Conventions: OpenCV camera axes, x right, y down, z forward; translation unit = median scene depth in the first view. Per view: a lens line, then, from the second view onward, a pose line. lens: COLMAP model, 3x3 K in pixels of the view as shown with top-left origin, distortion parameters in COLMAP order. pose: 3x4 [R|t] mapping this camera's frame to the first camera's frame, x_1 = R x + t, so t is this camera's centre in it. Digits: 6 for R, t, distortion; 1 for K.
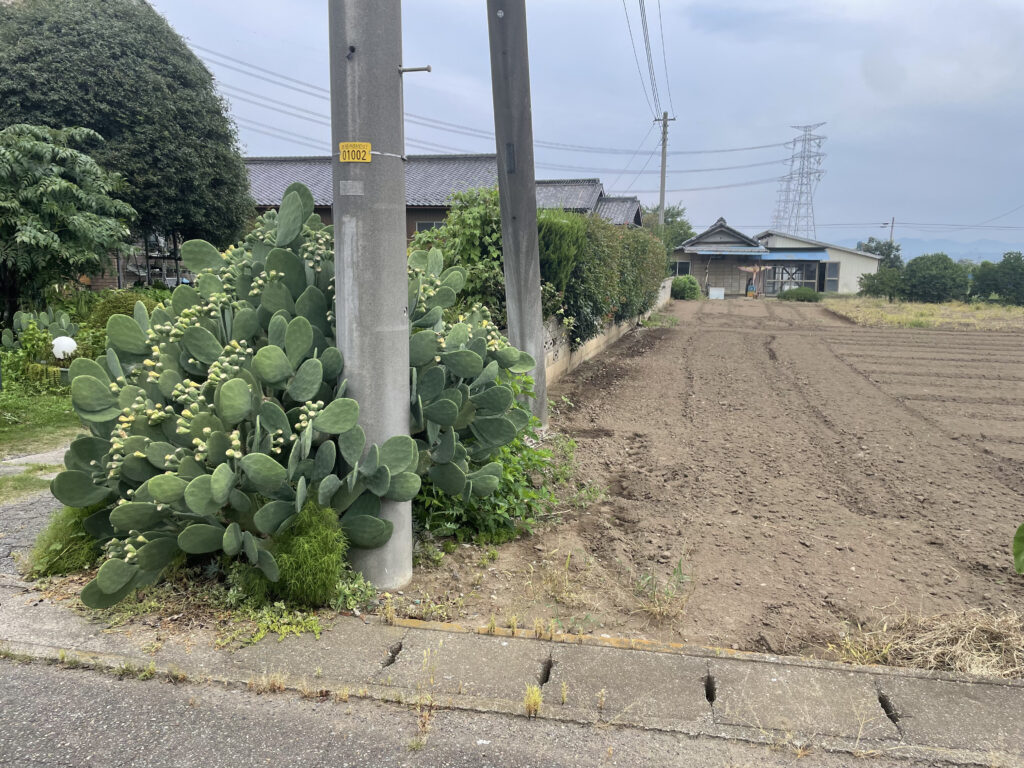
lens RADIAL K [[784.4, 0, 517.2], [0, 784.4, 374.4], [0, 0, 1]] dist [0.046080, -0.037278]
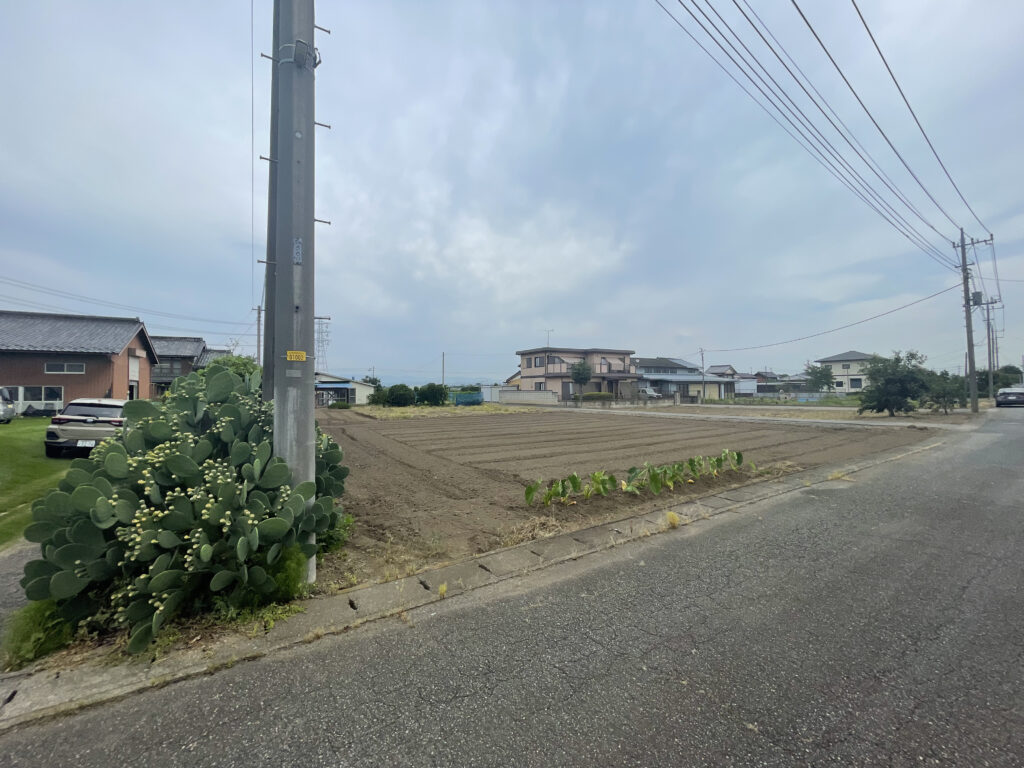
lens RADIAL K [[416.2, 0, 508.3], [0, 416.2, 379.3], [0, 0, 1]] dist [0.001211, 0.001008]
pose [[0.721367, -0.000909, 0.692552, -0.428428], [0.110556, 0.987326, -0.113860, -0.034200], [-0.683672, 0.158701, 0.712325, -0.084720]]
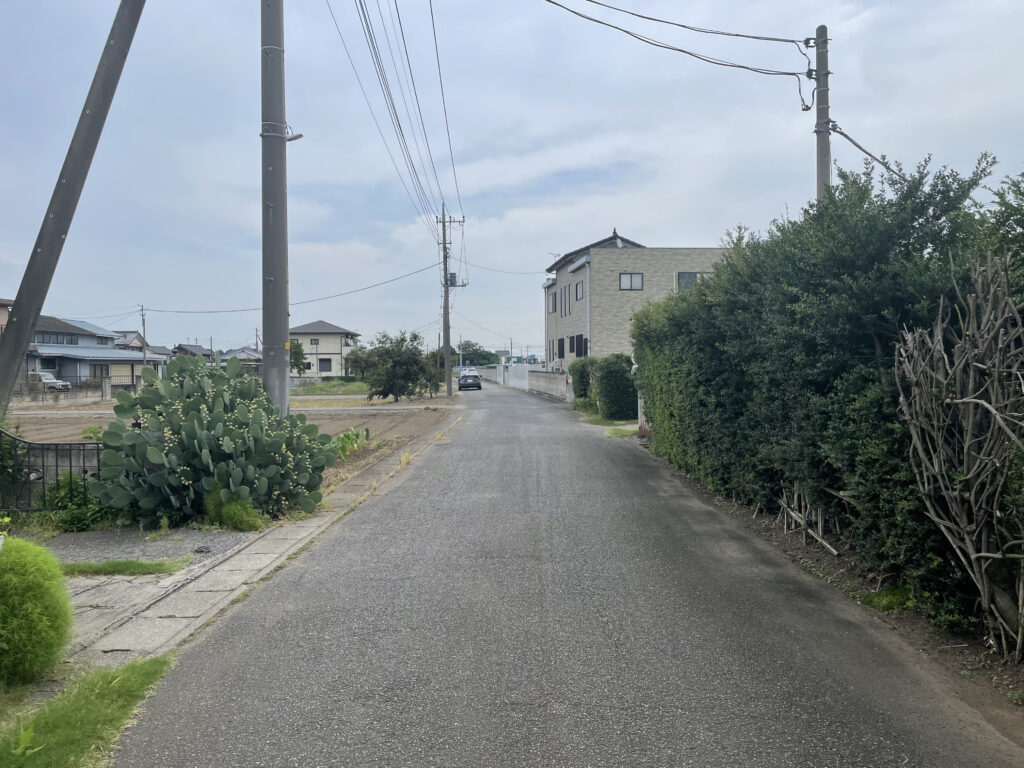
lens RADIAL K [[784.4, 0, 511.5], [0, 784.4, 383.1], [0, 0, 1]] dist [0.046080, -0.037278]
pose [[-0.159846, -0.029780, 0.986693, -2.585271], [0.140393, 0.988699, 0.052584, -0.148155], [-0.977107, 0.146930, -0.153859, 0.536269]]
